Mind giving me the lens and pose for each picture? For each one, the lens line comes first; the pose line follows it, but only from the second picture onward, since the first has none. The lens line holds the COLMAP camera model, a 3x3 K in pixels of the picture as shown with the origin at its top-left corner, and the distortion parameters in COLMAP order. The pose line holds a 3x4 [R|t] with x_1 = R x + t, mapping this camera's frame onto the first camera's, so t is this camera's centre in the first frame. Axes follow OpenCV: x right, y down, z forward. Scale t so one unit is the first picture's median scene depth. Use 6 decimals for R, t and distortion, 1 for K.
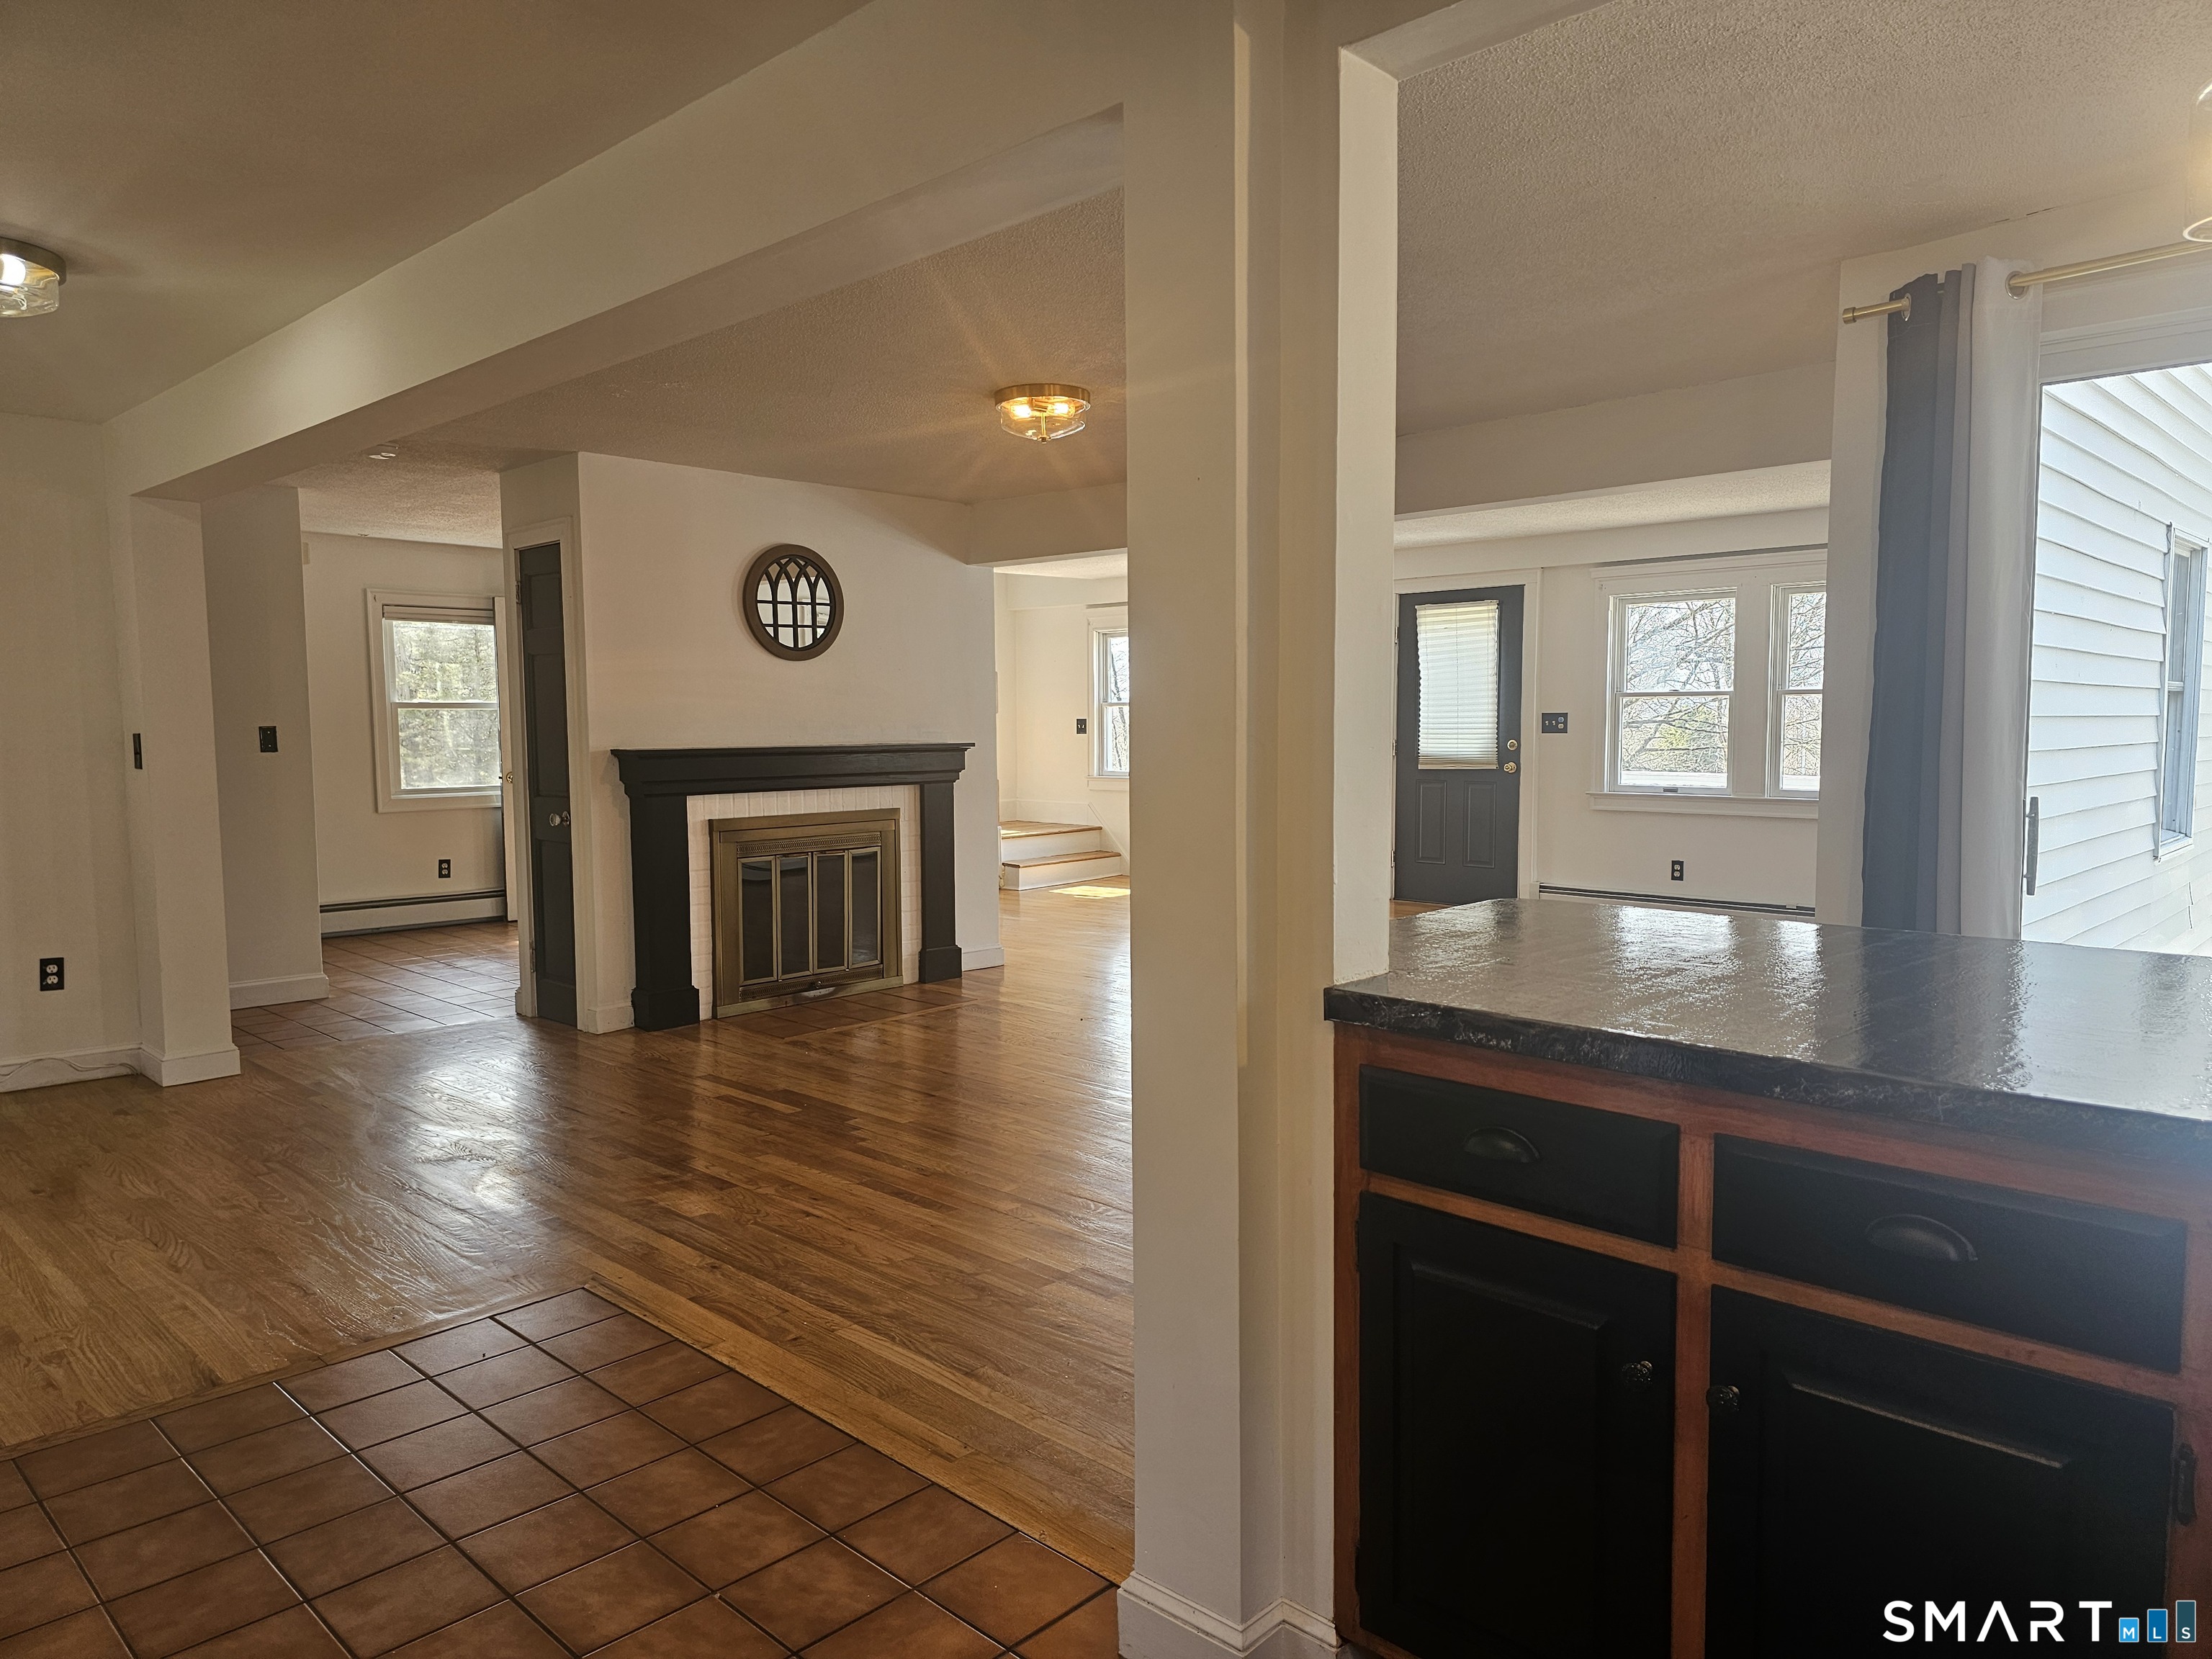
lens RADIAL K [[1476.9, 0, 1134.7], [0, 1476.9, 834.9], [0, 0, 1]] dist [0.071567, -0.067196]
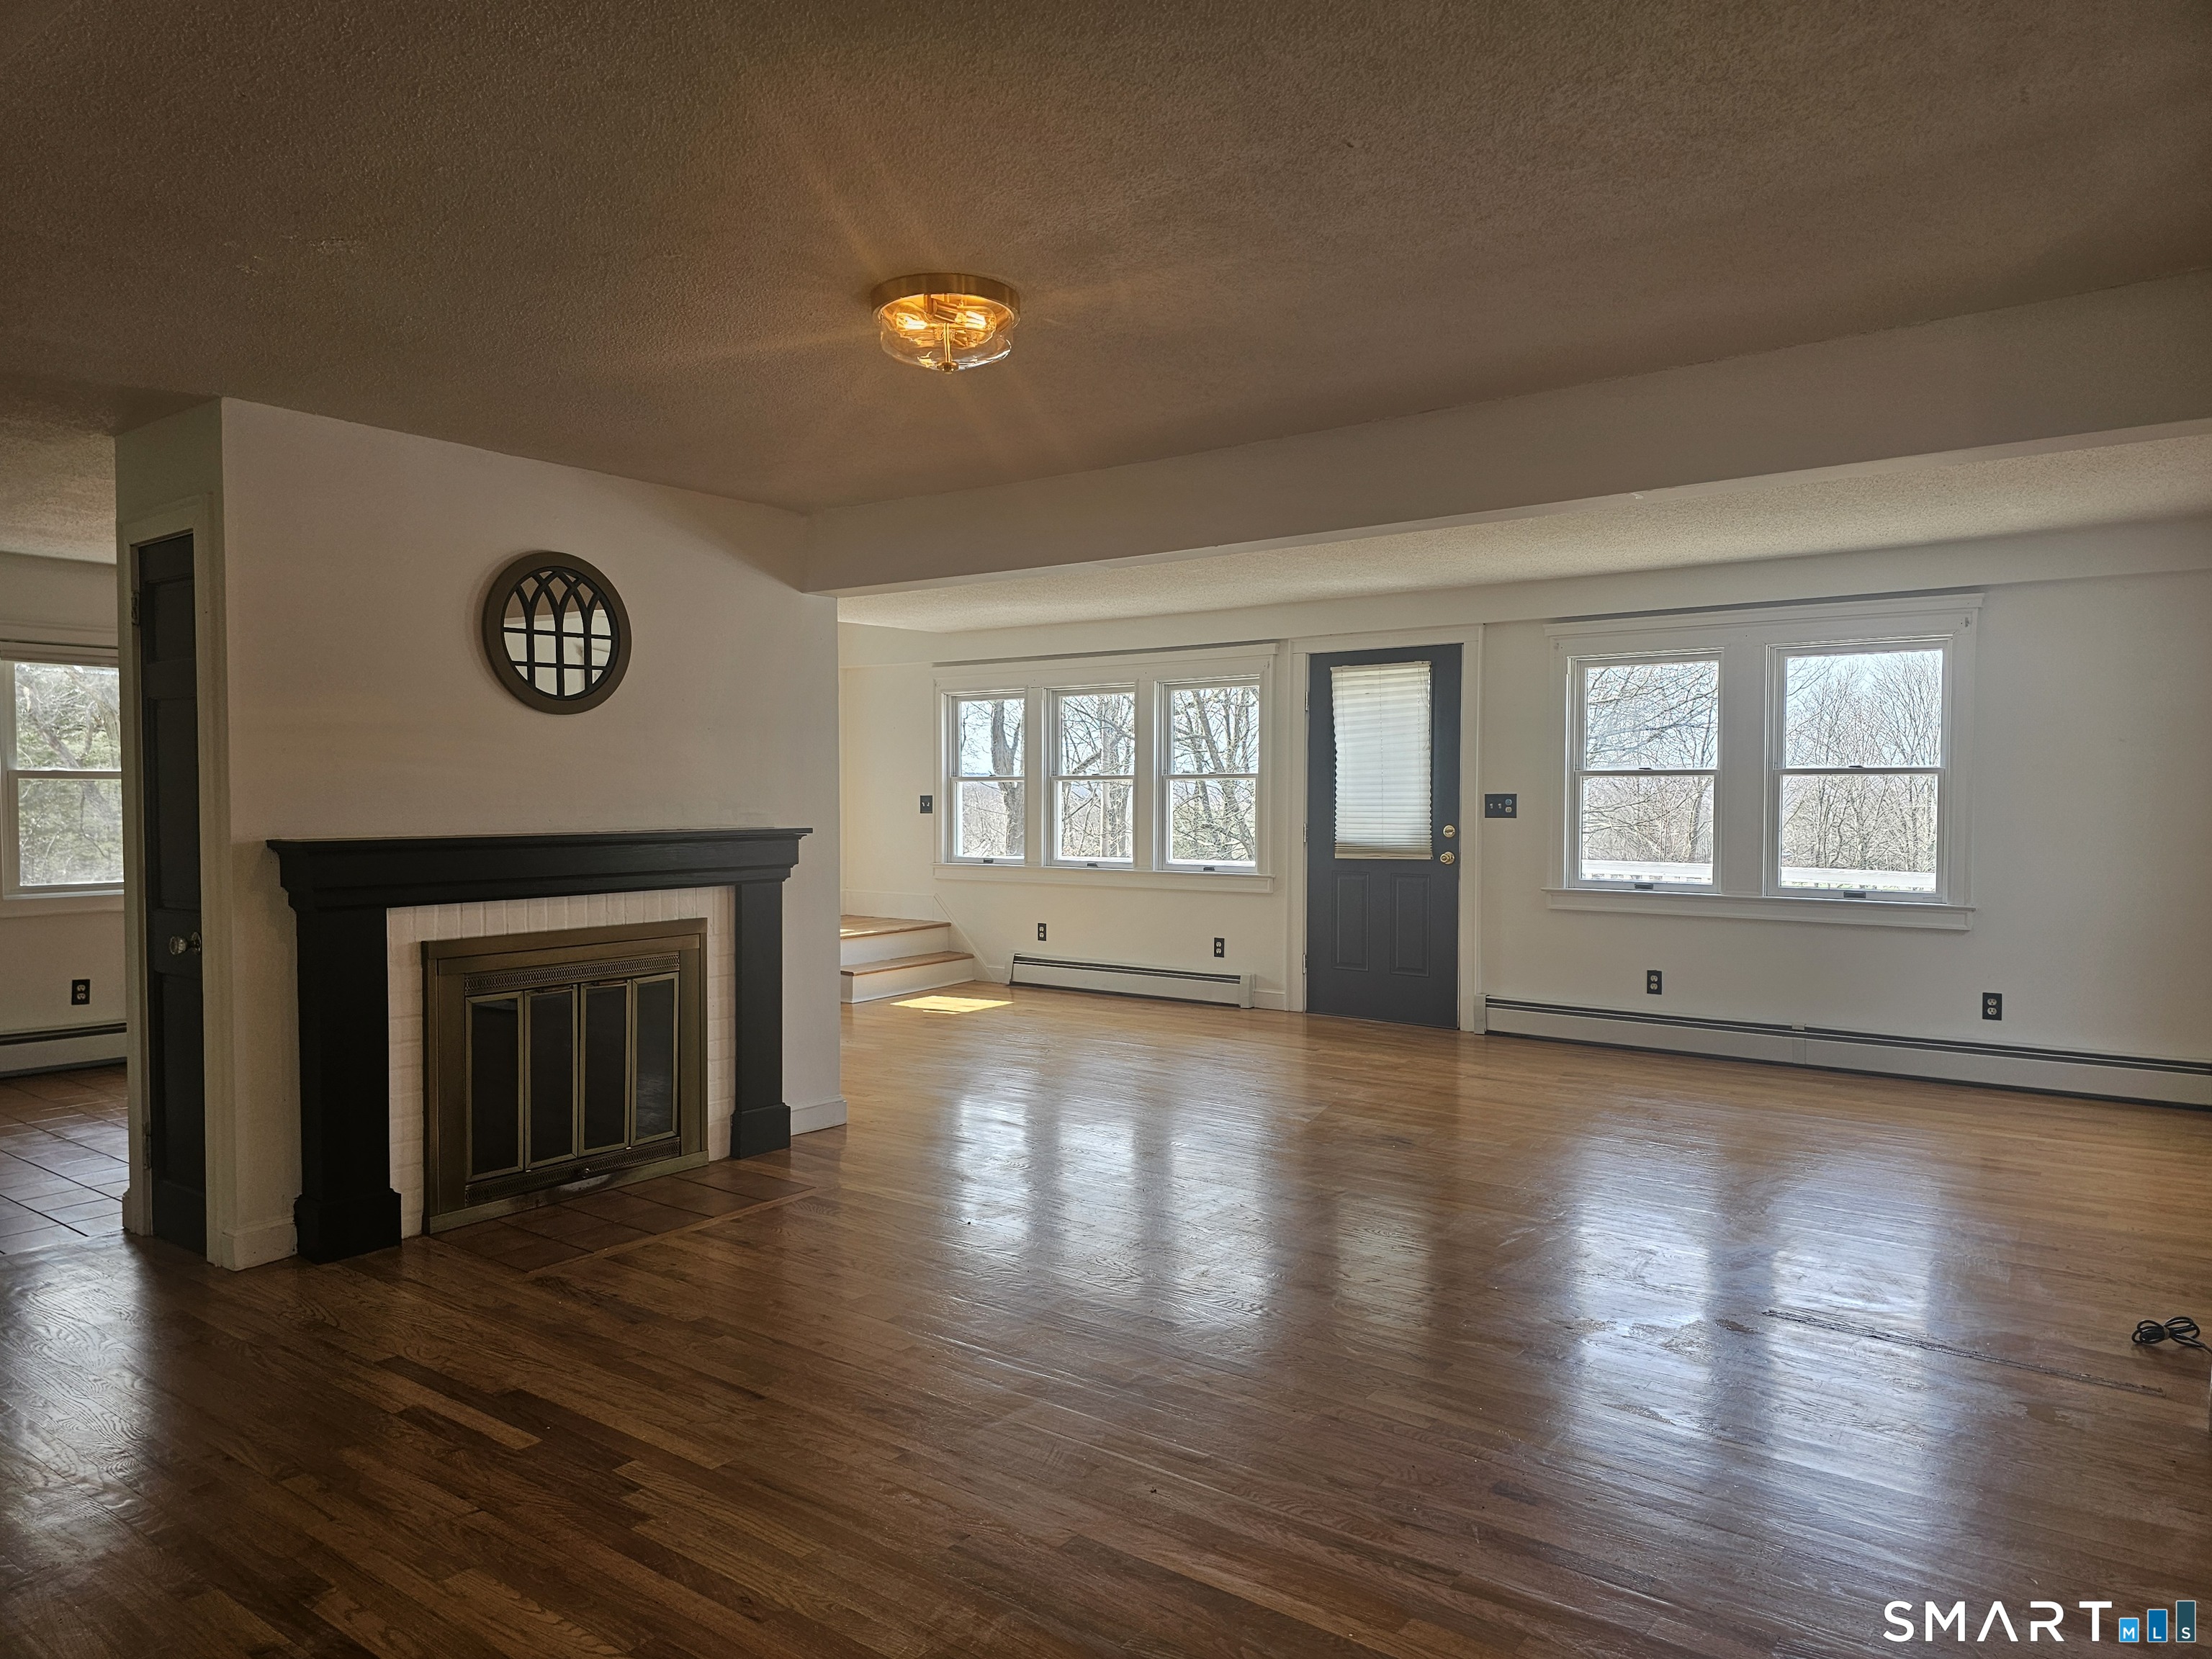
lens RADIAL K [[1476.9, 0, 1109.7], [0, 1476.9, 845.9], [0, 0, 1]] dist [0.071567, -0.067196]
pose [[0.993691, 0.002238, 0.112133, -0.046173], [0.002763, 0.999009, -0.044425, -0.021757], [-0.112121, 0.044454, 0.992700, 0.262649]]
